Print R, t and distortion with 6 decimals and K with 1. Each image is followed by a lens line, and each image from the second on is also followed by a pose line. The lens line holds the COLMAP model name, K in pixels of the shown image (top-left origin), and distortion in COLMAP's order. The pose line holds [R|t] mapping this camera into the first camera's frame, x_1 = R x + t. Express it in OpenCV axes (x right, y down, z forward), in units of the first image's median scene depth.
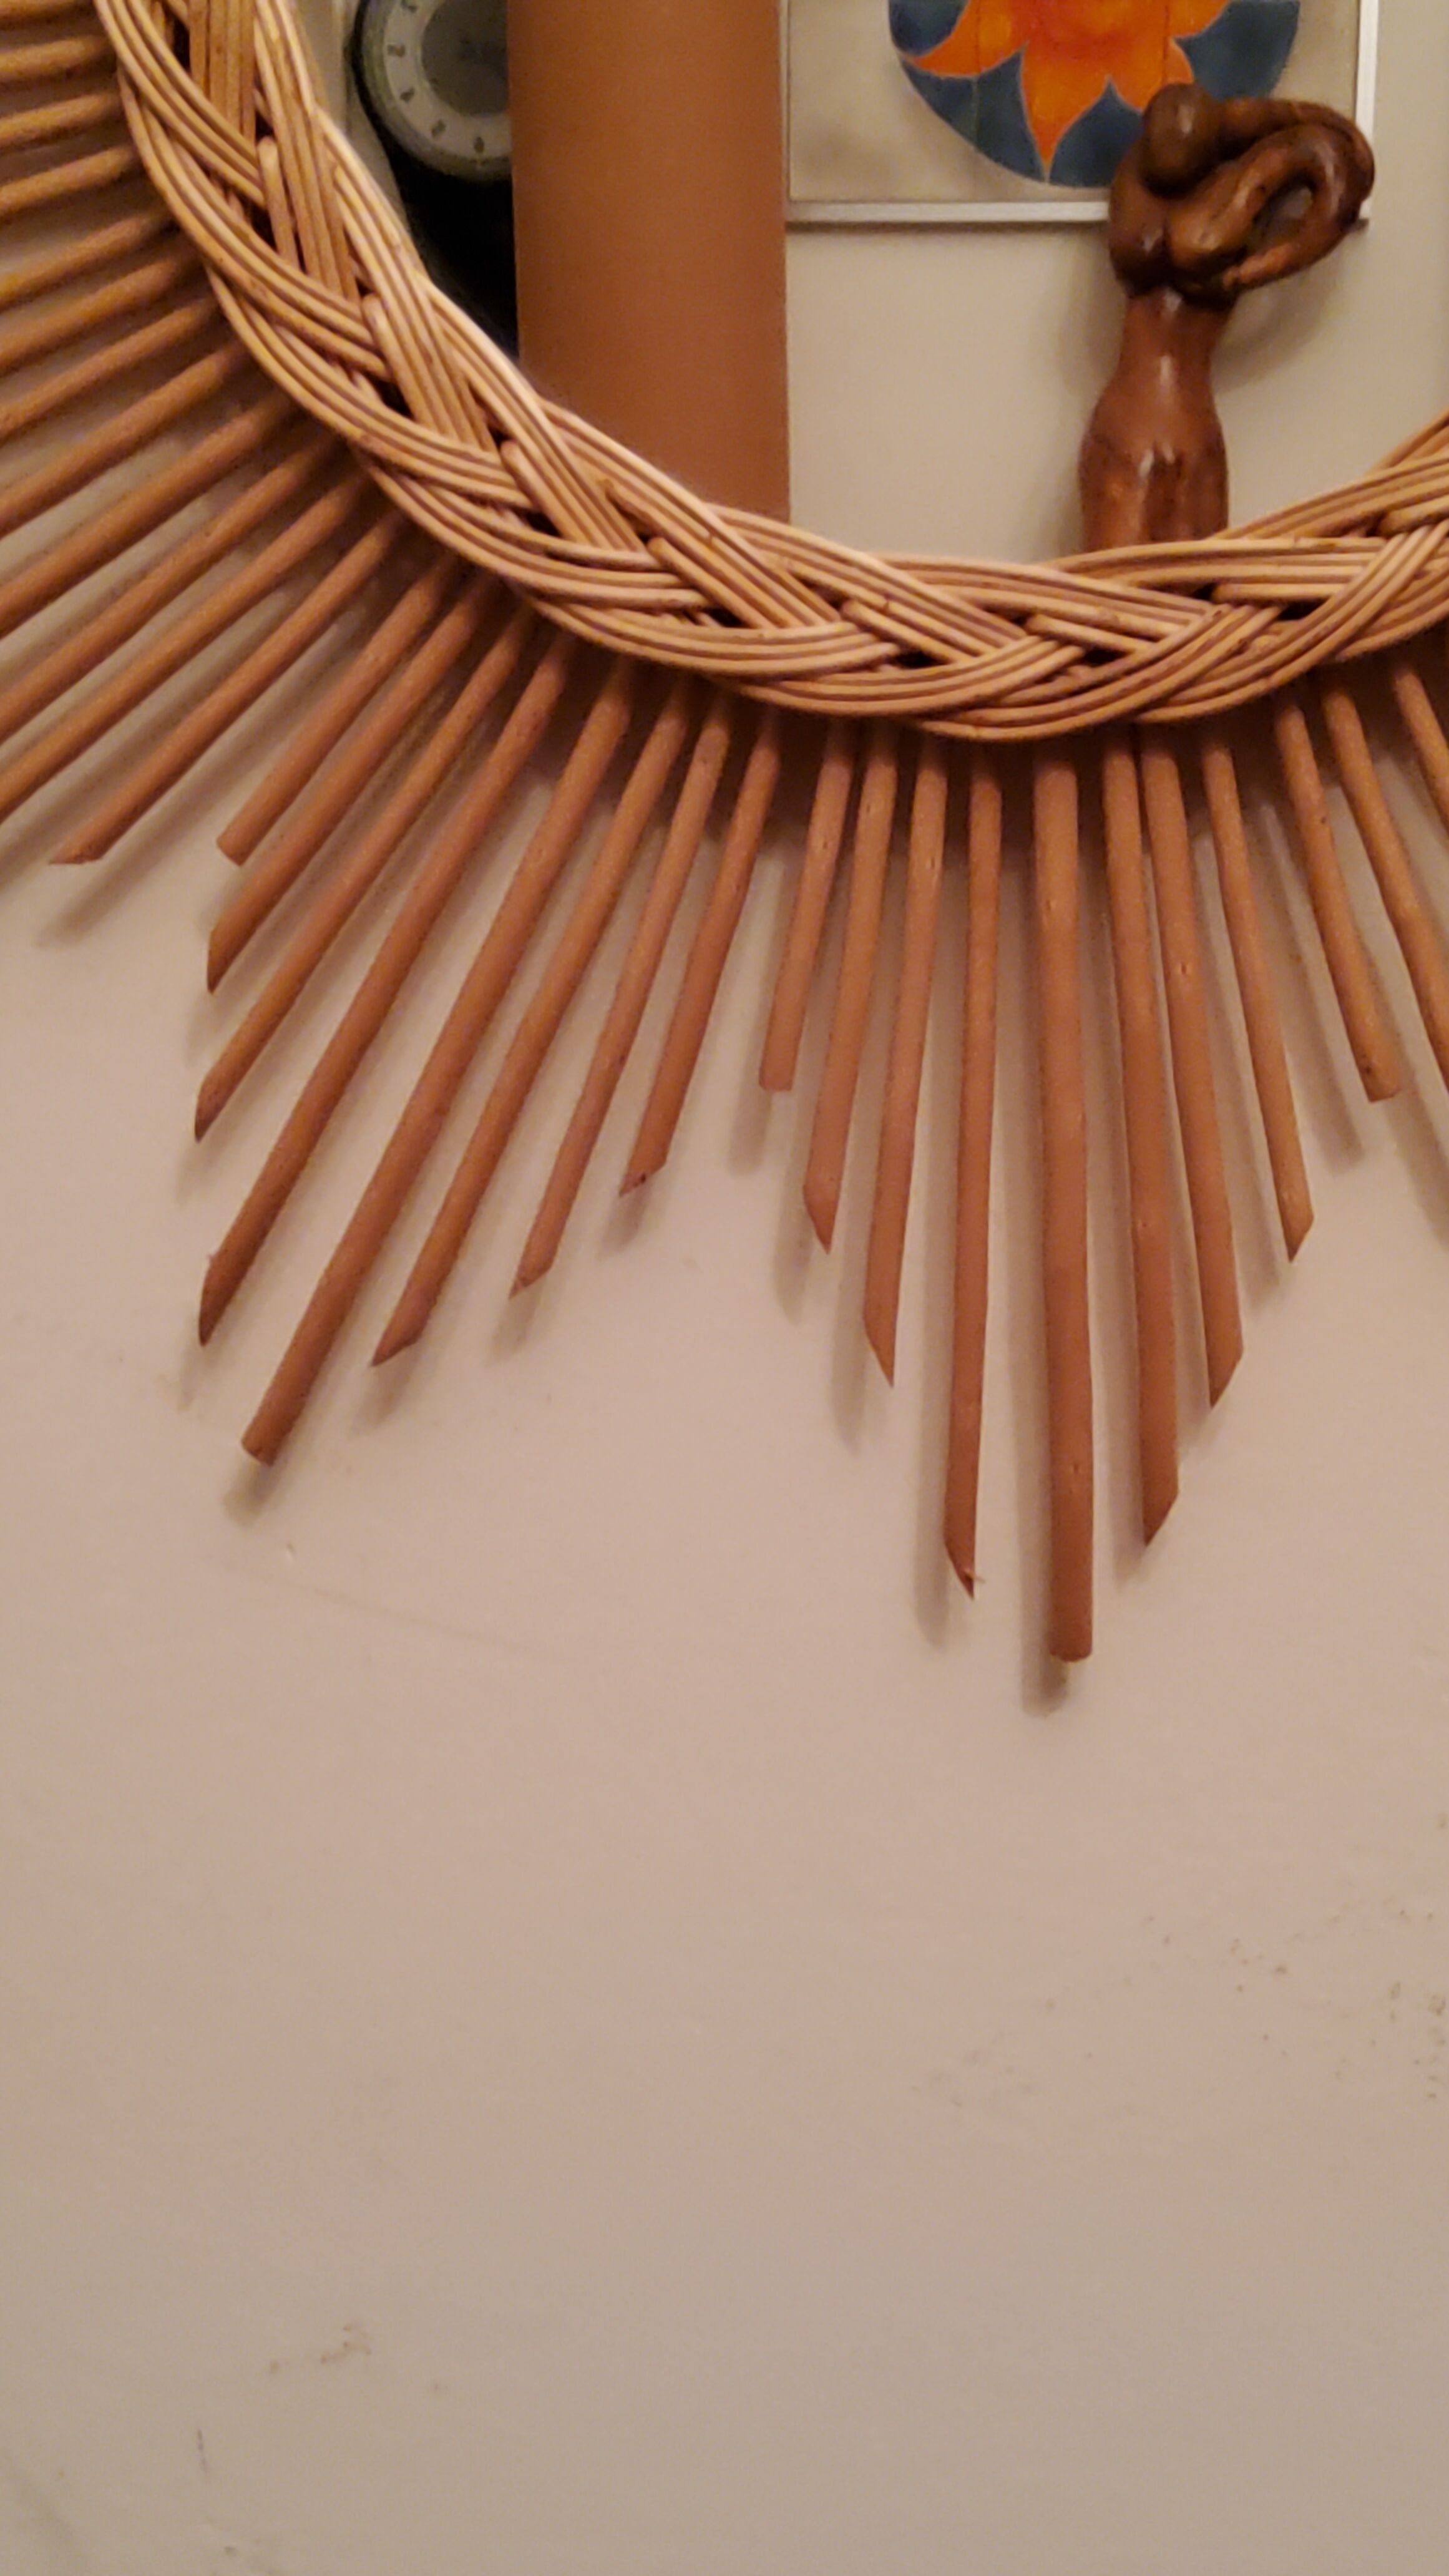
lens RADIAL K [[3771.1, 0, 773.0], [0, 3771.1, 1225.9], [0, 0, 1]] dist [0.119321, 0.000000]
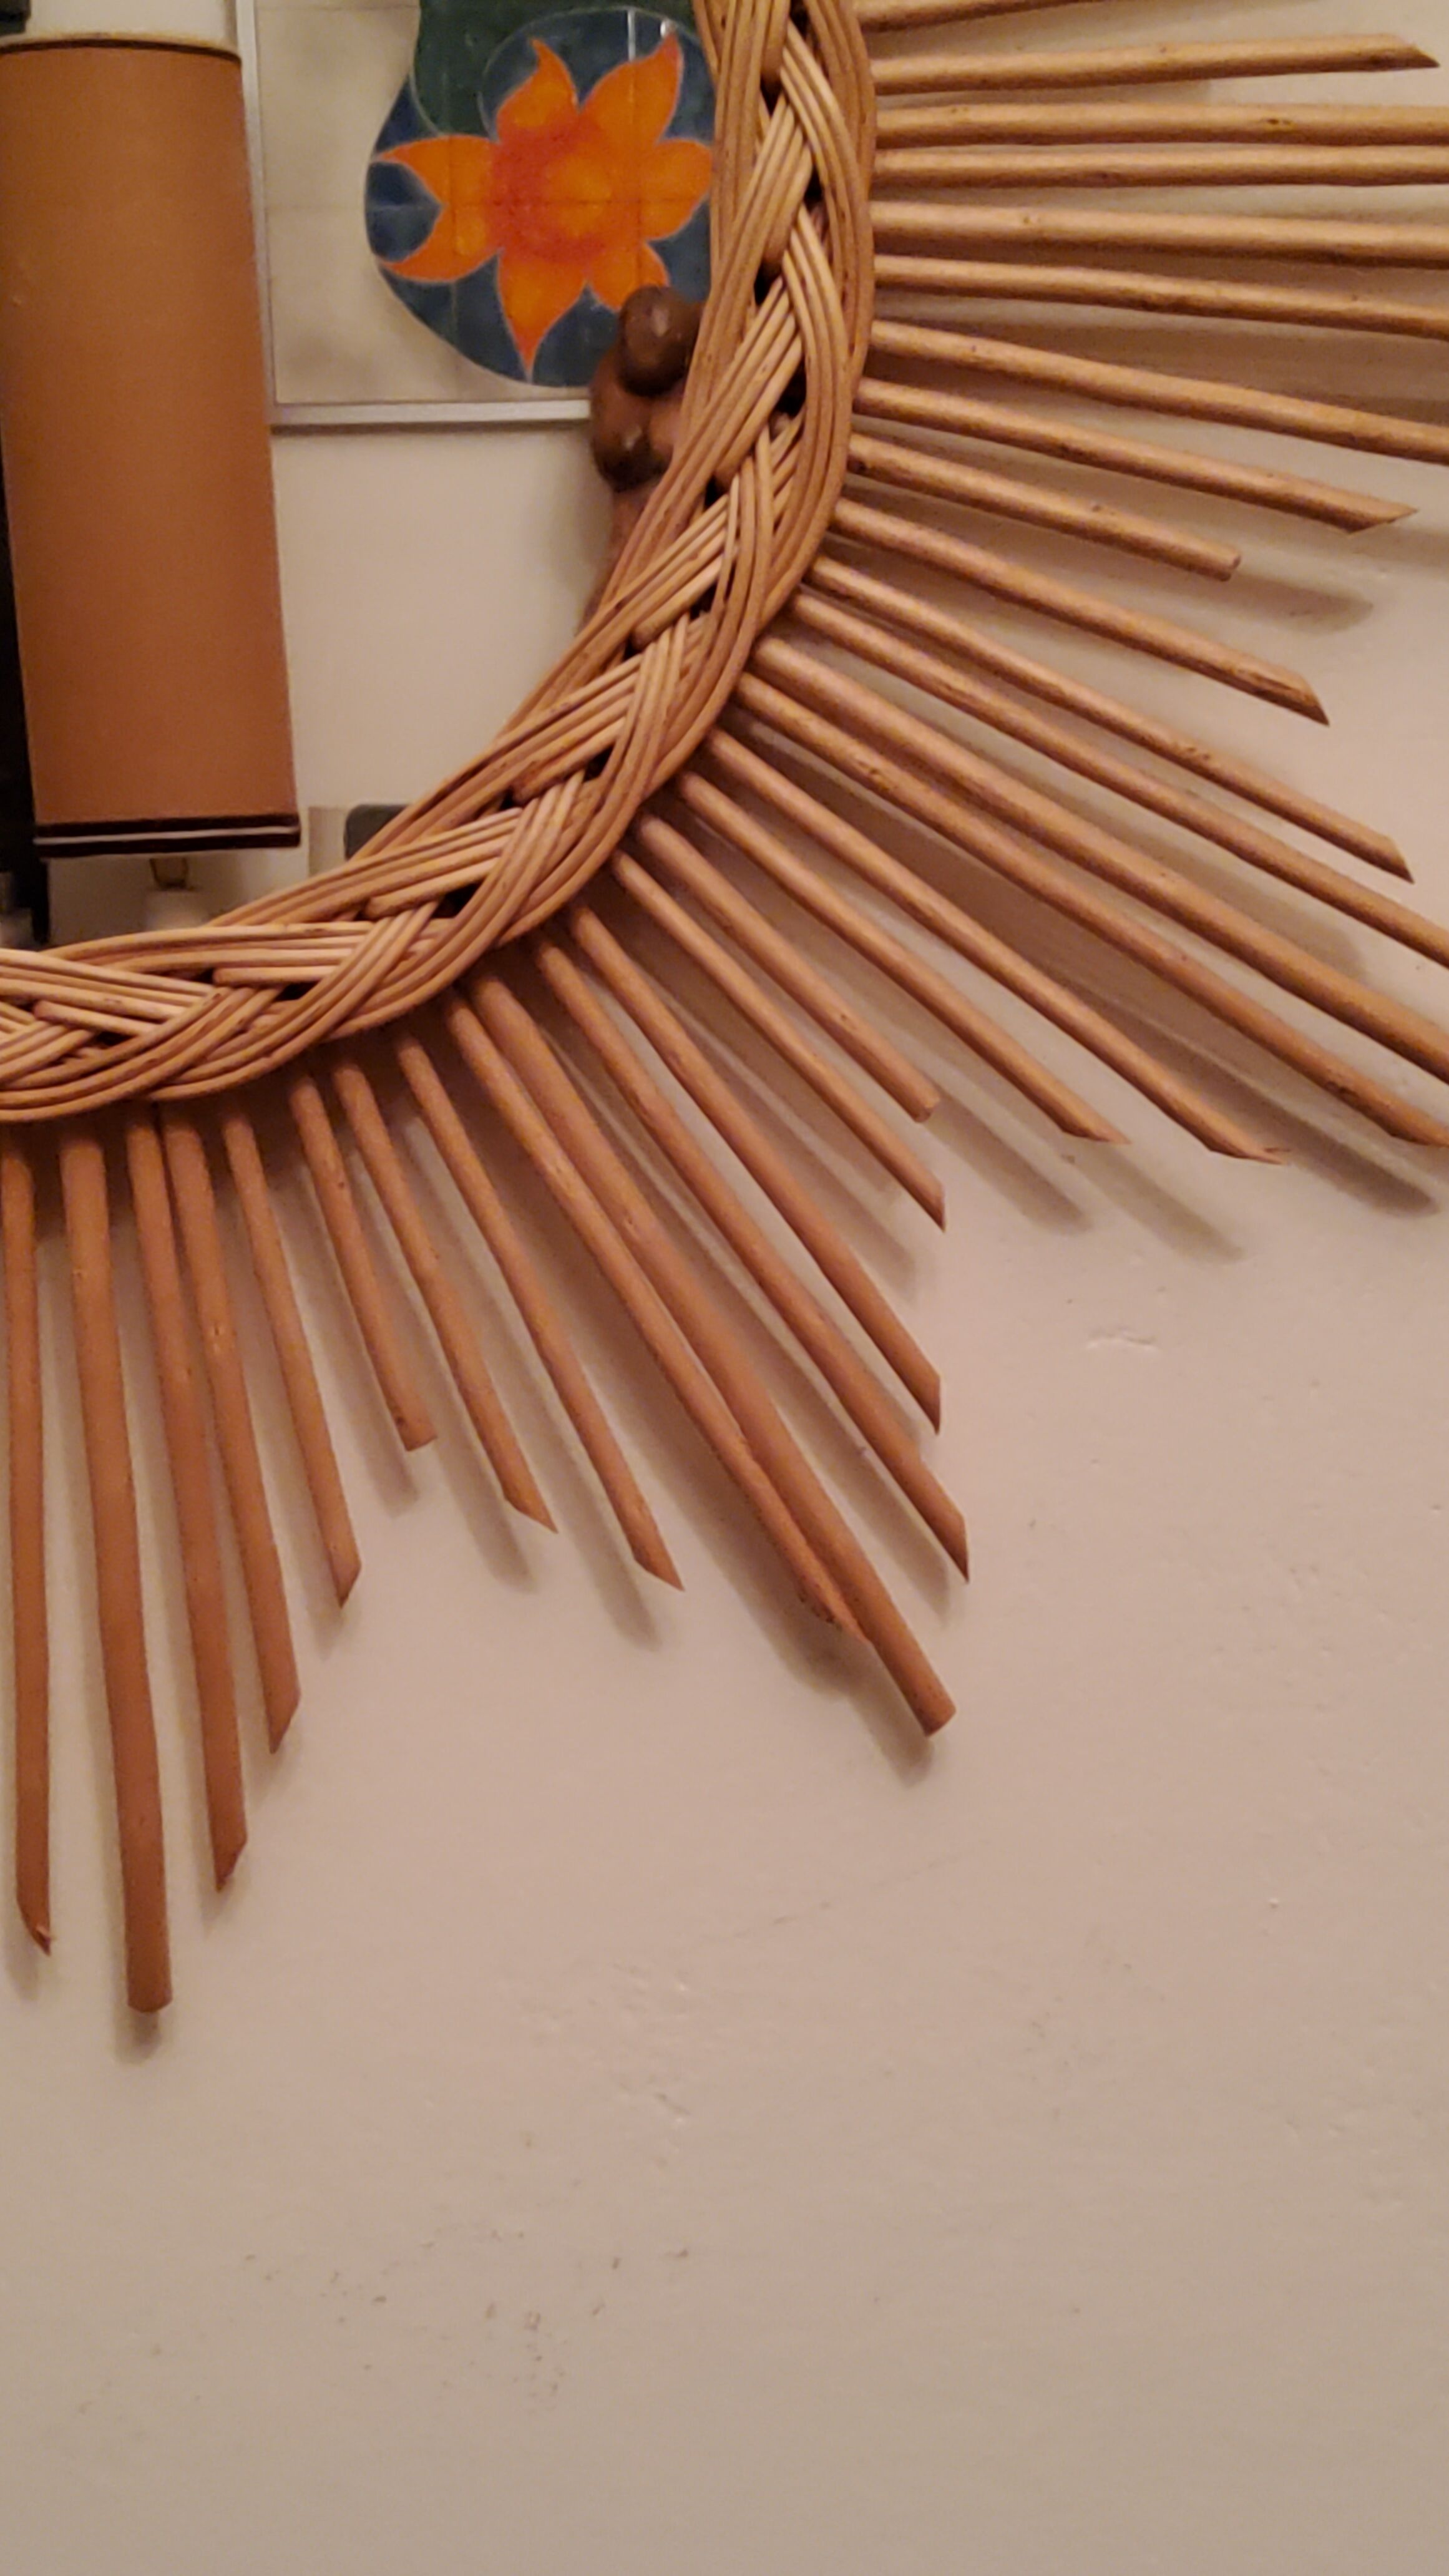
lens RADIAL K [[3771.1, 0, 731.1], [0, 3771.1, 1237.7], [0, 0, 1]] dist [0.119321, 0.000000]
pose [[0.994985, -0.040587, 0.091423, 0.154987], [0.043958, 0.998414, -0.035162, -0.051264], [-0.089851, 0.039004, 0.995191, -0.039410]]
